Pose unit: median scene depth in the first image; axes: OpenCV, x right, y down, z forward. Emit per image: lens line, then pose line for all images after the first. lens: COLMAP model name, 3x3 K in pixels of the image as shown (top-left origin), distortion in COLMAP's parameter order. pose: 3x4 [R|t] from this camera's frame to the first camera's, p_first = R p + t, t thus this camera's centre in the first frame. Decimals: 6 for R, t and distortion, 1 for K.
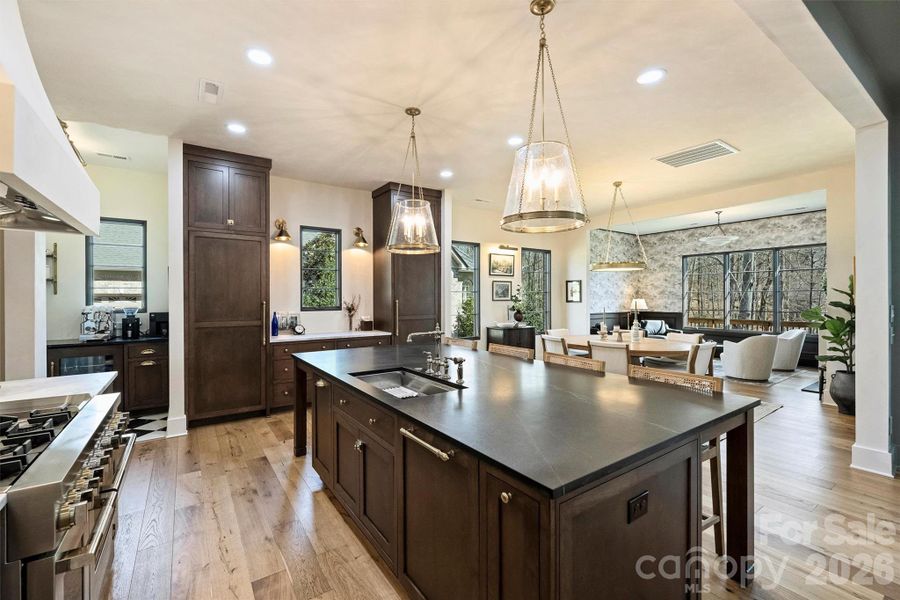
lens RADIAL K [[375.8, 0, 449.7], [0, 375.8, 298.6], [0, 0, 1]] dist [-0.000592, -0.000017]
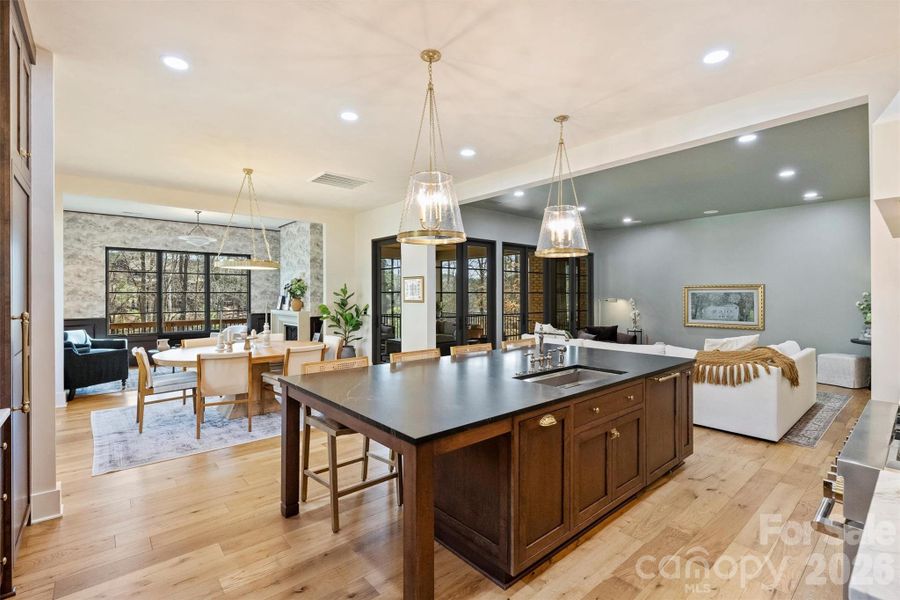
lens RADIAL K [[399.0, 0, 446.9], [0, 399.0, 295.6], [0, 0, 1]] dist [0.002251, -0.000054]
pose [[-0.110285, 0.005038, 0.993887, -0.318400], [0.011061, 0.999931, -0.003841, 0.001417], [-0.993838, 0.010570, -0.110333, 0.369071]]
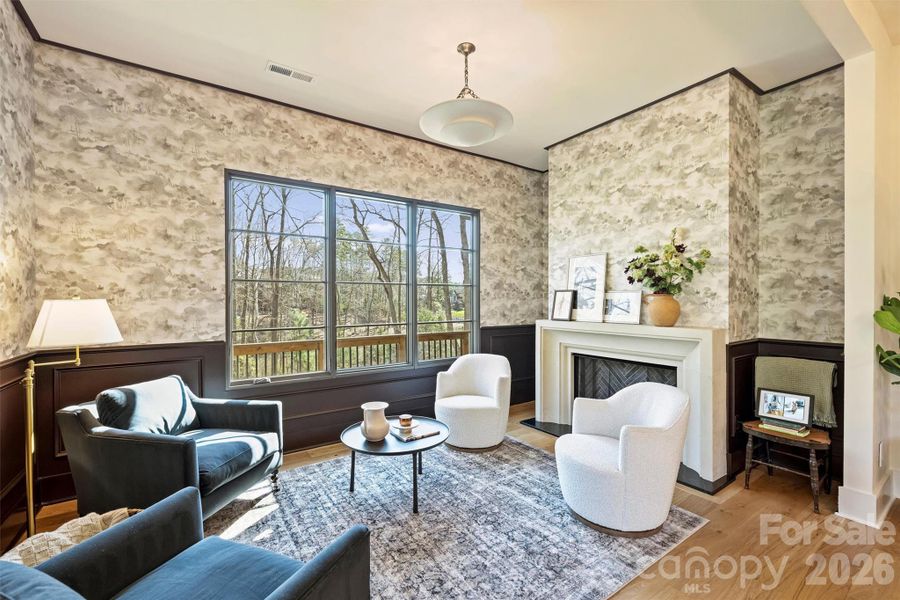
lens RADIAL K [[399.0, 0, 458.2], [0, 399.0, 300.6], [0, 0, 1]] dist [0.002251, -0.000054]
pose [[0.009561, 0.002413, 0.999951, 0.270019], [0.010136, 0.999945, -0.002510, 0.005200], [-0.999903, 0.010160, 0.009536, 0.797642]]
